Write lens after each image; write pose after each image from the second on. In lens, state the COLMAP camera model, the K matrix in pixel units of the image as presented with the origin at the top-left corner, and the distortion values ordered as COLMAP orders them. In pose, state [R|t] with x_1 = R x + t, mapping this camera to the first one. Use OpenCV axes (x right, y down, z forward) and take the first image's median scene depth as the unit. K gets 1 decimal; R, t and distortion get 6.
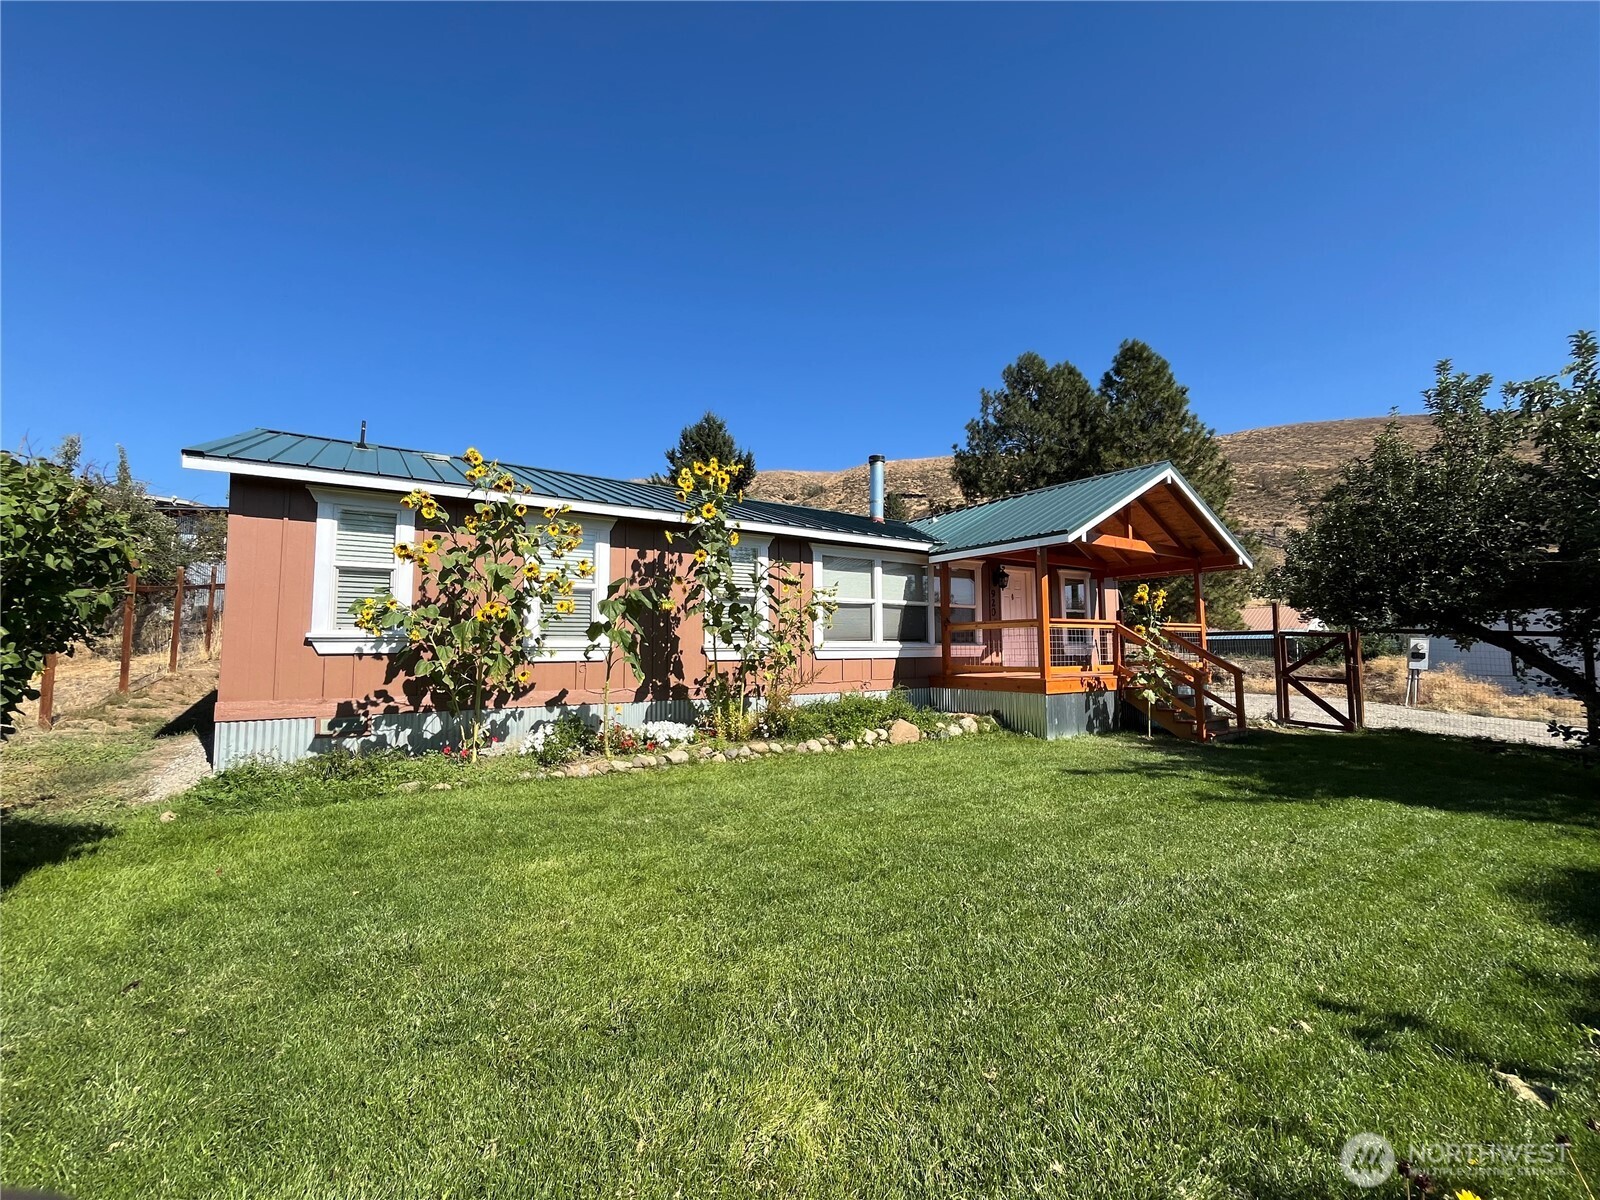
lens RADIAL K [[654.5, 0, 800.0], [0, 654.5, 600.0], [0, 0, 1]] dist [-0.003071, 0.000433]
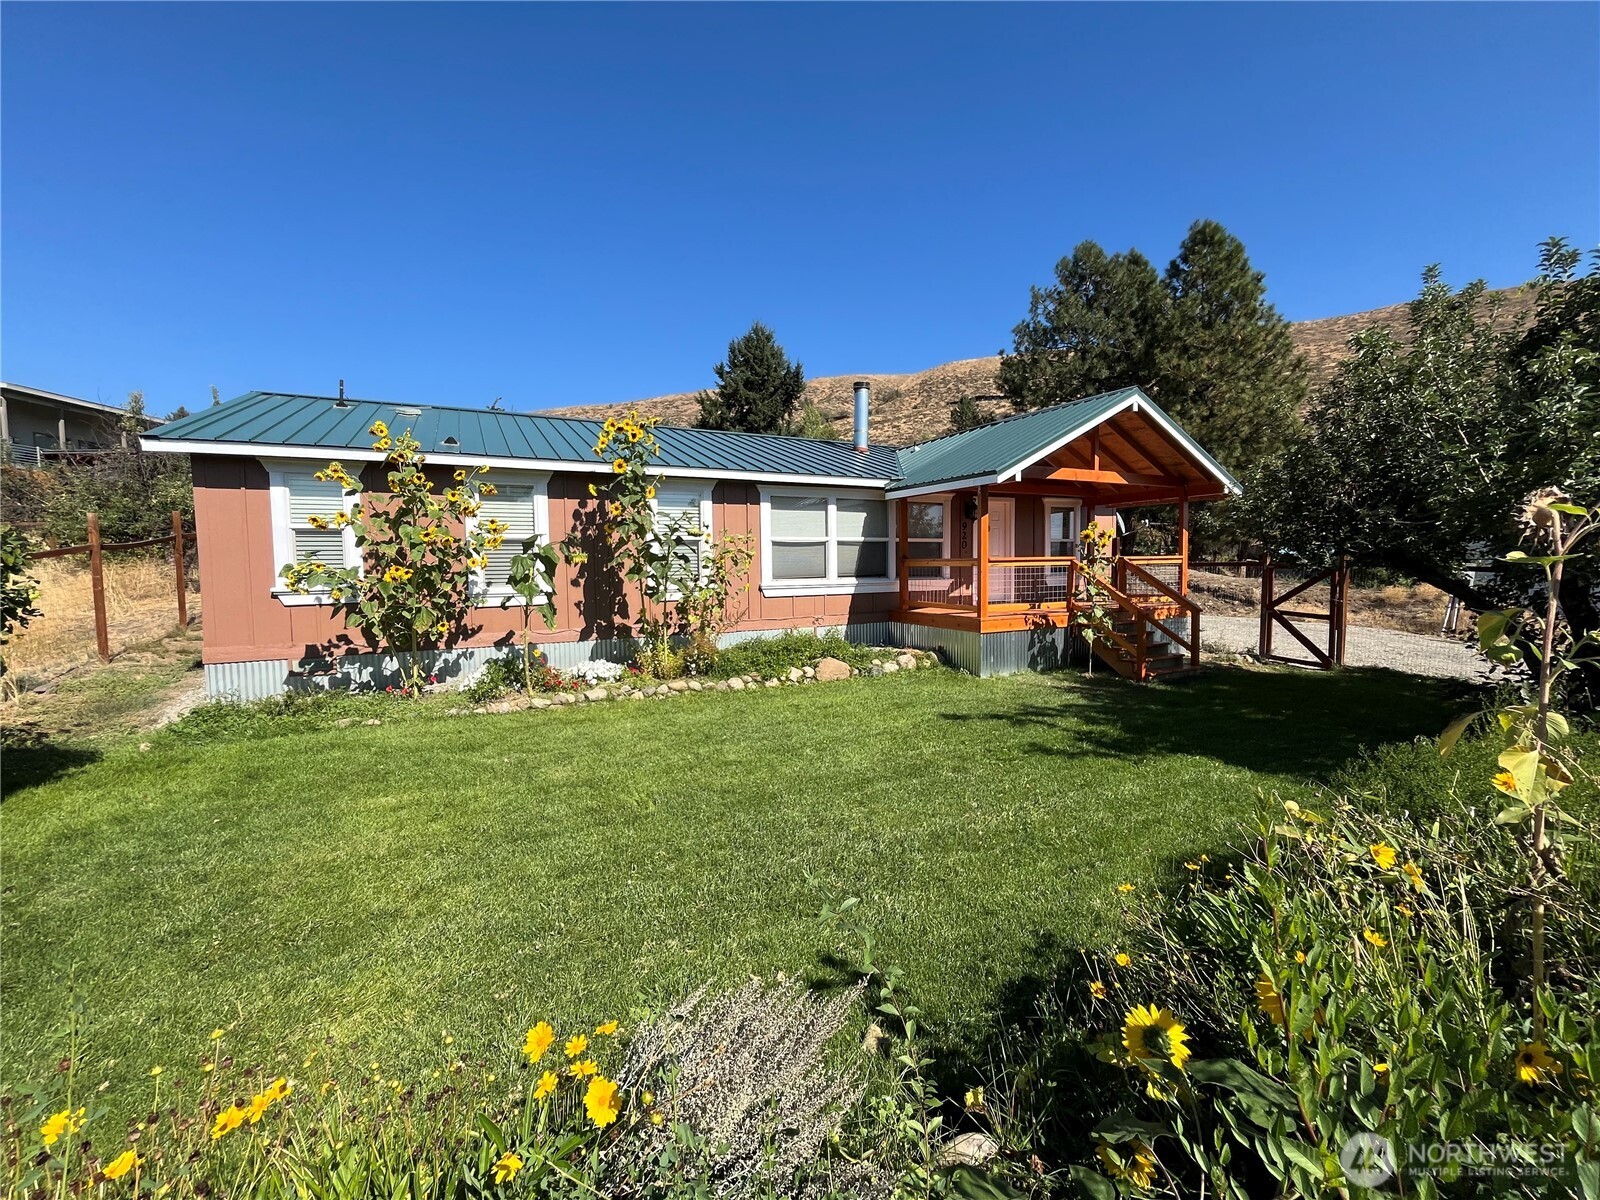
lens RADIAL K [[654.5, 0, 800.0], [0, 654.5, 600.0], [0, 0, 1]] dist [-0.003071, 0.000433]
pose [[0.993102, -0.000025, -0.117250, 0.188819], [0.015932, 0.990753, 0.134738, -0.042027], [0.116163, -0.135676, 0.983920, -0.021115]]
